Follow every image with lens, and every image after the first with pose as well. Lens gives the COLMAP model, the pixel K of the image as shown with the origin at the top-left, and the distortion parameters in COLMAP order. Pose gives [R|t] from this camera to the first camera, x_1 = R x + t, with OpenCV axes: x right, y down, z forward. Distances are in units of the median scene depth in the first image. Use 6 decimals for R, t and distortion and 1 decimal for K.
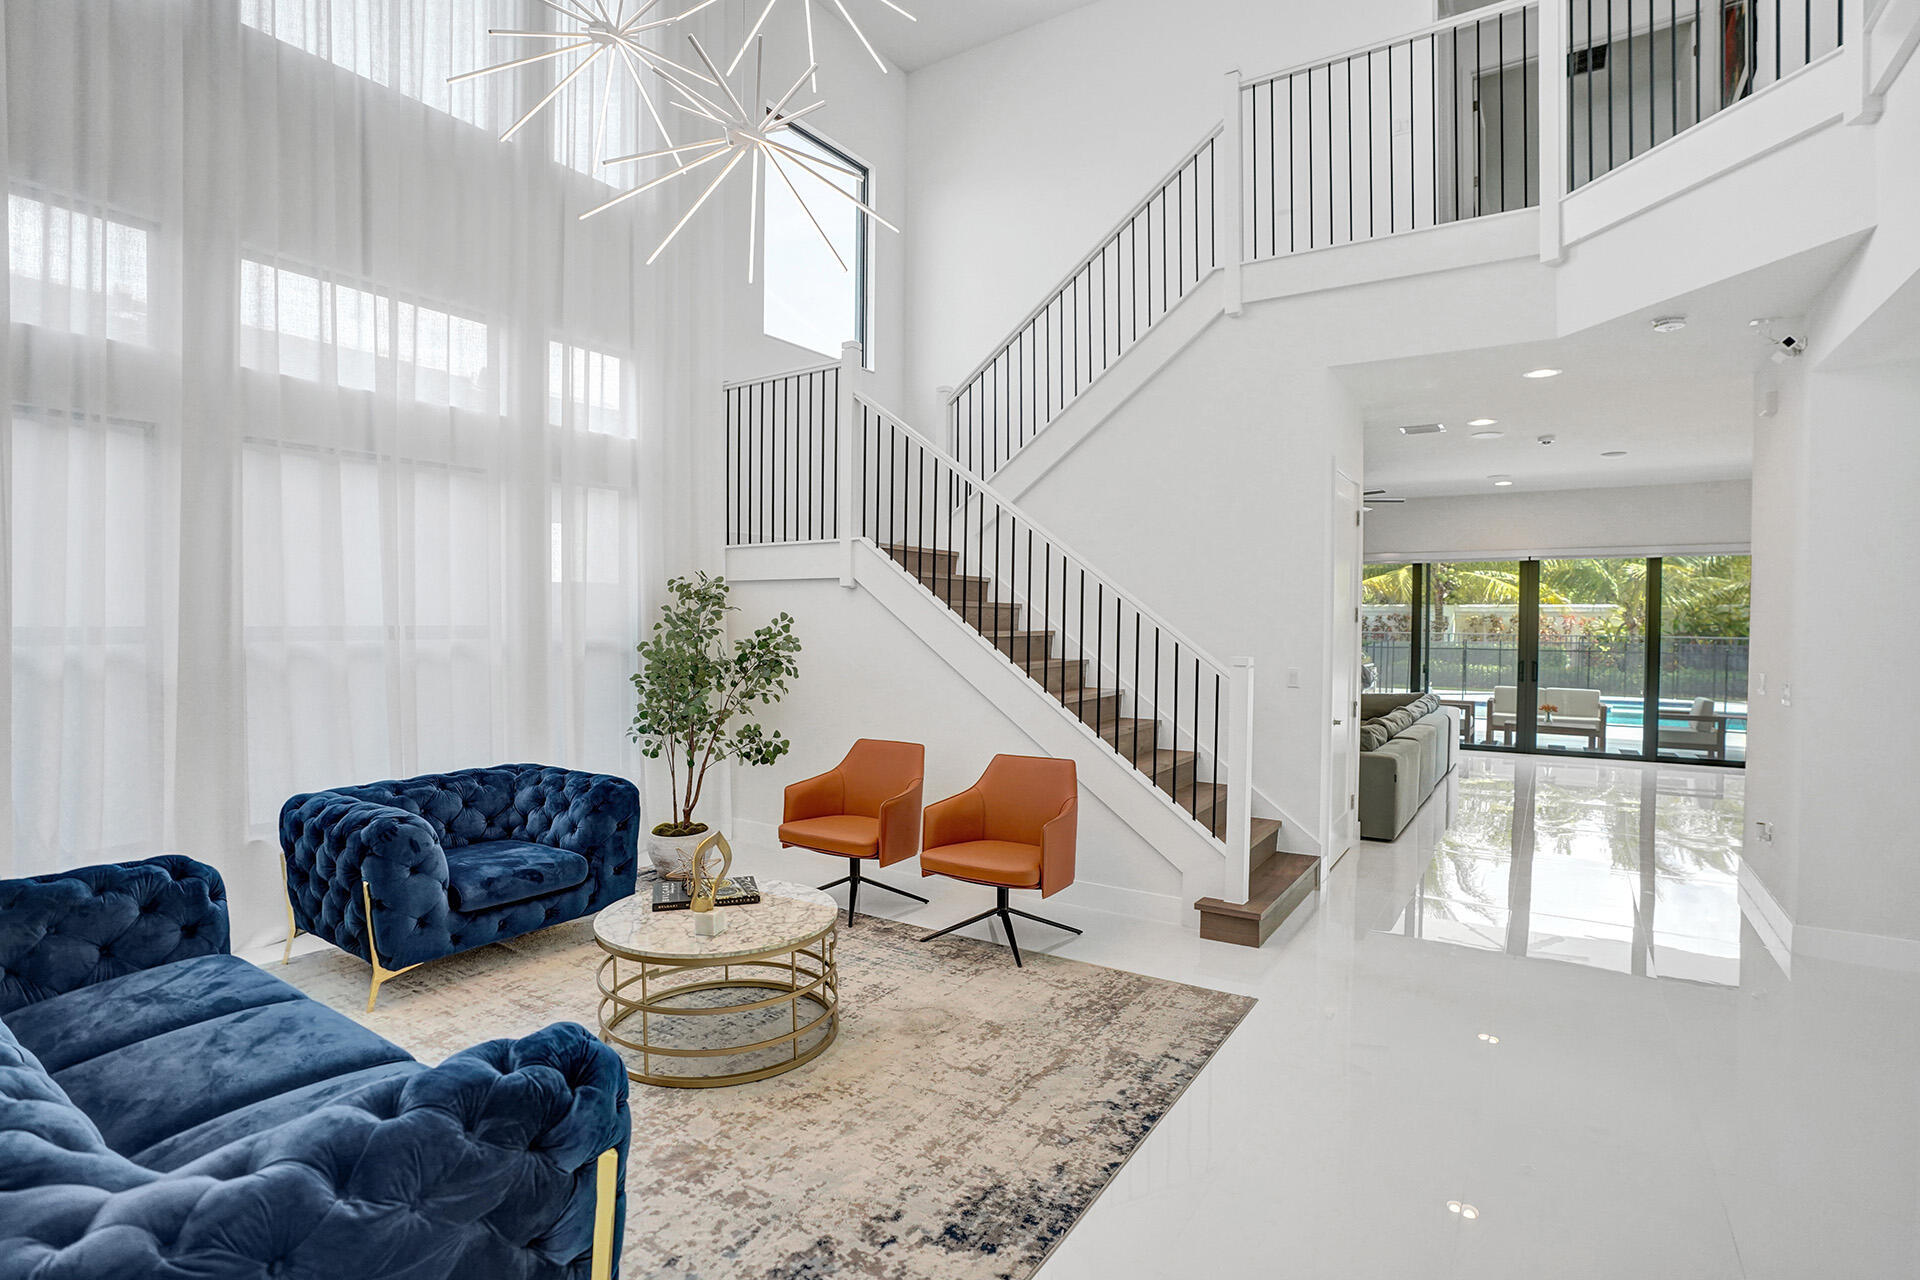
lens RADIAL K [[917.6, 0, 960.0], [0, 917.6, 640.0], [0, 0, 1]] dist [-0.056580, 0.001563]
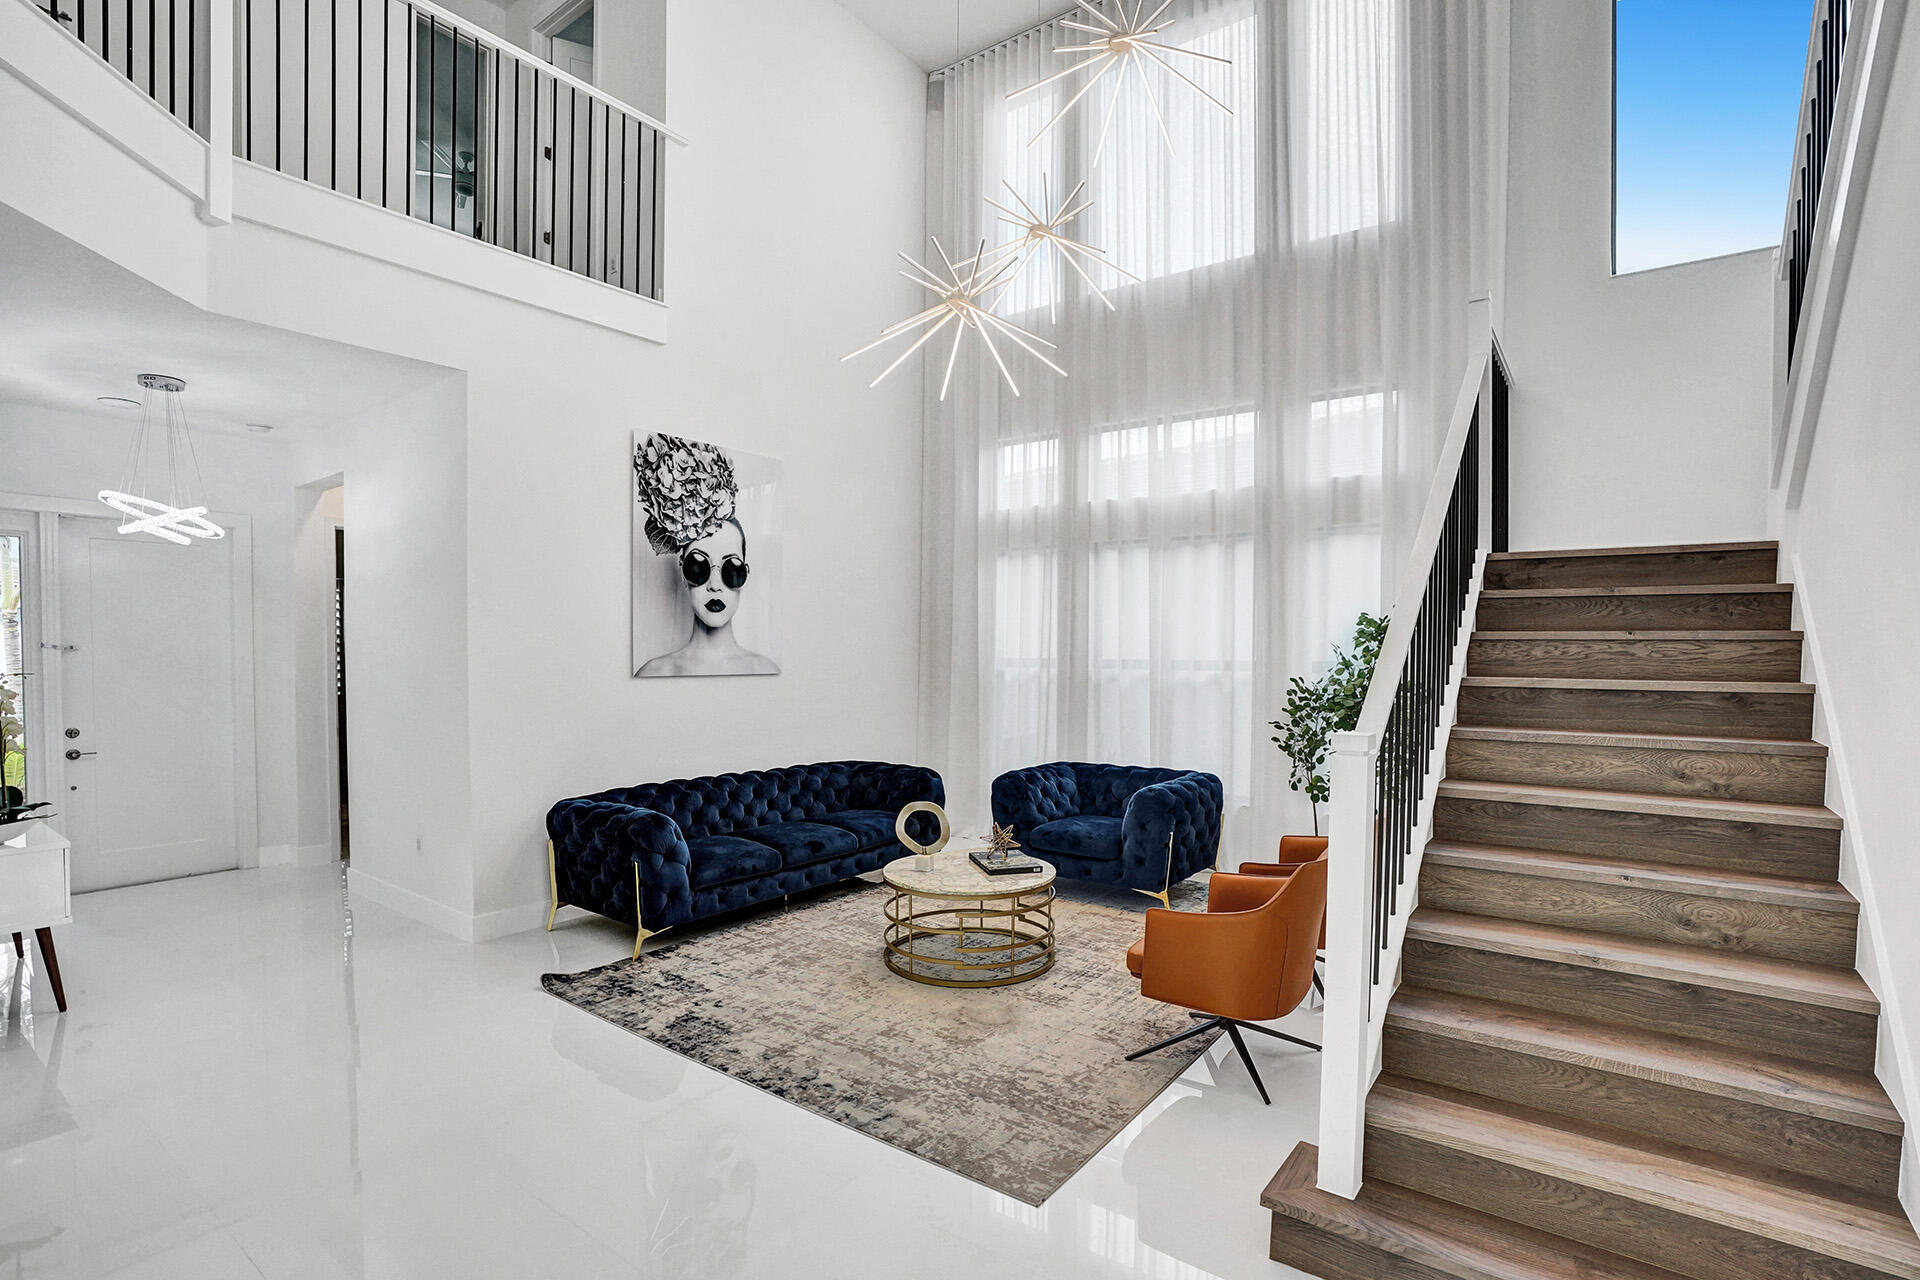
lens RADIAL K [[917.6, 0, 960.0], [0, 917.6, 640.0], [0, 0, 1]] dist [-0.056580, 0.001563]
pose [[-0.060691, -0.017508, -0.998003, 1.151871], [-0.025446, 0.999548, -0.015987, -0.020967], [0.997832, 0.024425, -0.061109, 1.100439]]
